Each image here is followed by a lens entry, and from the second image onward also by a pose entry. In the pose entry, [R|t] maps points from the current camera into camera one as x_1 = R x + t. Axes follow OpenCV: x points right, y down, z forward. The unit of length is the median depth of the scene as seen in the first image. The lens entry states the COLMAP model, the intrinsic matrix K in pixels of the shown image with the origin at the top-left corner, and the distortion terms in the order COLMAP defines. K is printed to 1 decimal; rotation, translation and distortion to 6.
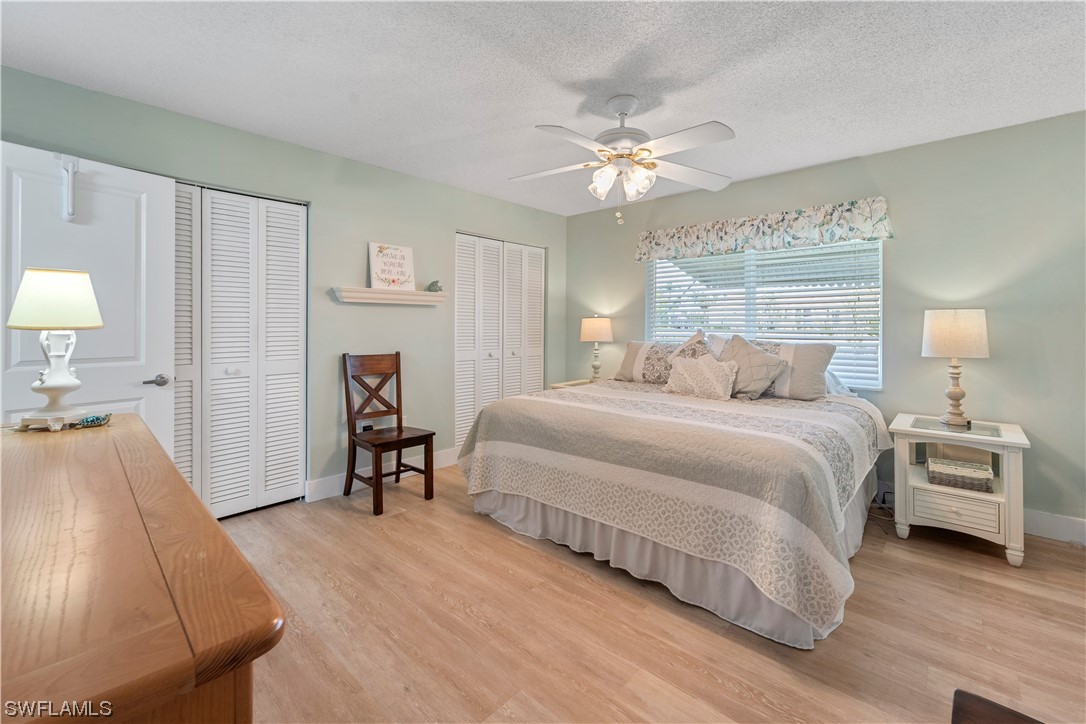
lens RADIAL K [[462.4, 0, 541.3], [0, 462.4, 332.4], [0, 0, 1]] dist [0.001808, 0.000239]
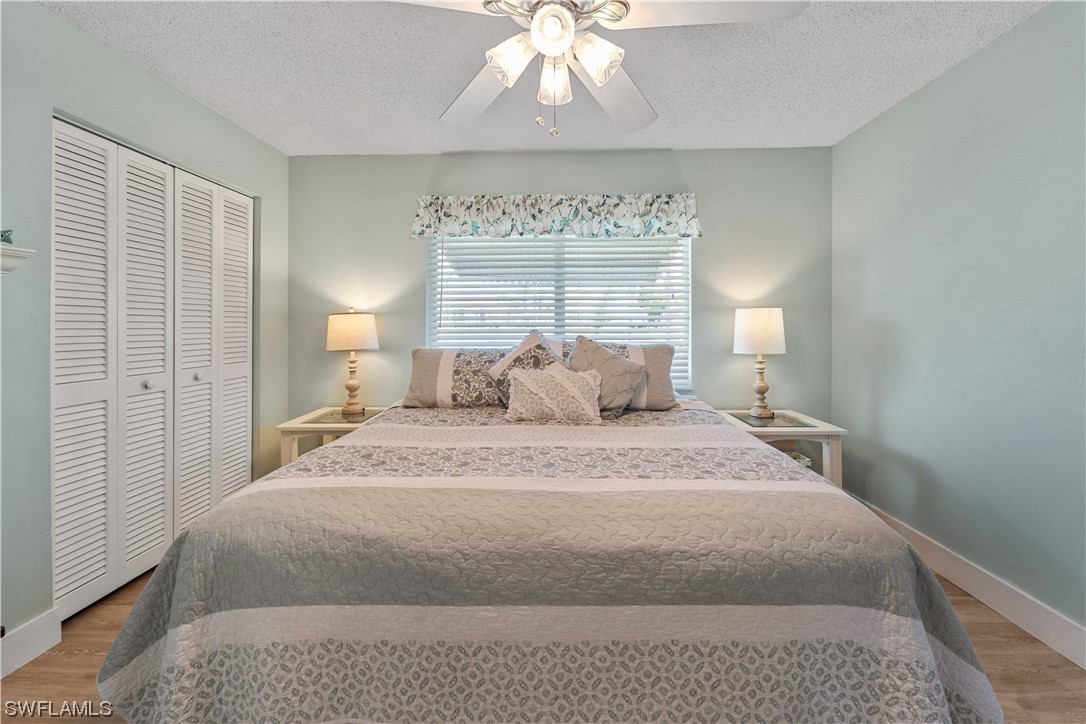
lens RADIAL K [[452.8, 0, 541.1], [0, 452.8, 325.5], [0, 0, 1]] dist [-0.001698, -0.000288]
pose [[0.759076, -0.005907, 0.650975, -0.136450], [0.014409, 0.999866, -0.007729, -0.008067], [-0.650843, 0.015247, 0.759060, 0.454914]]
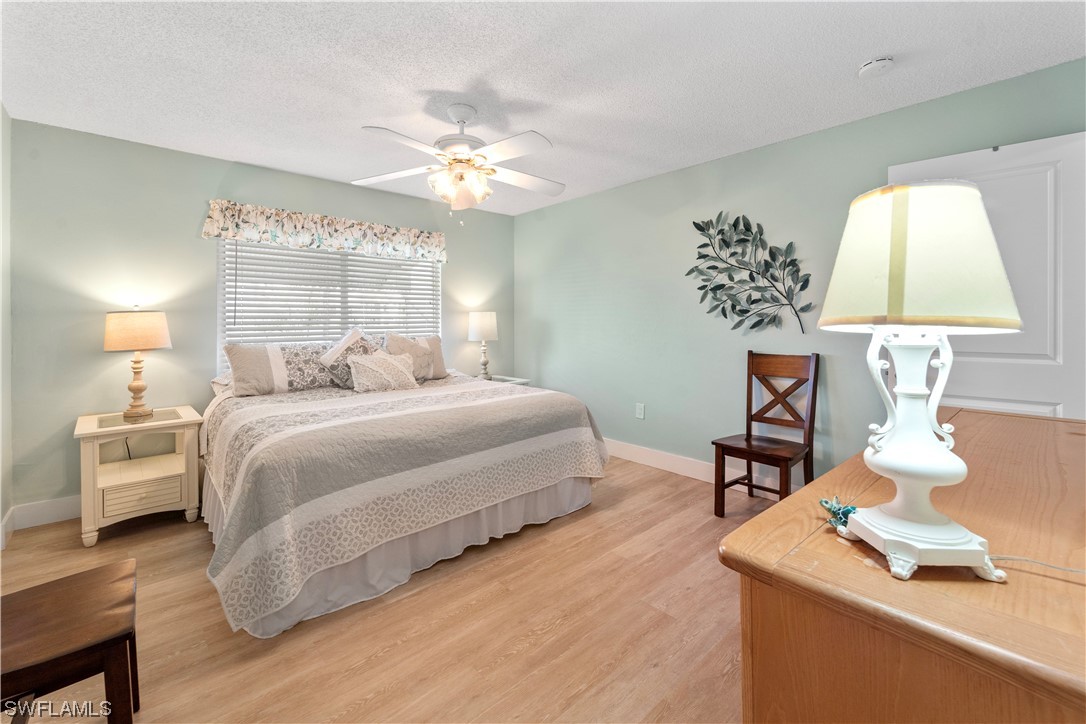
lens RADIAL K [[450.2, 0, 543.8], [0, 450.2, 332.0], [0, 0, 1]] dist [-0.000274, -0.000281]
pose [[0.080983, -0.025239, 0.996396, -0.620355], [0.019601, 0.999526, 0.023725, -0.010089], [-0.996523, 0.017610, 0.081439, 0.544916]]
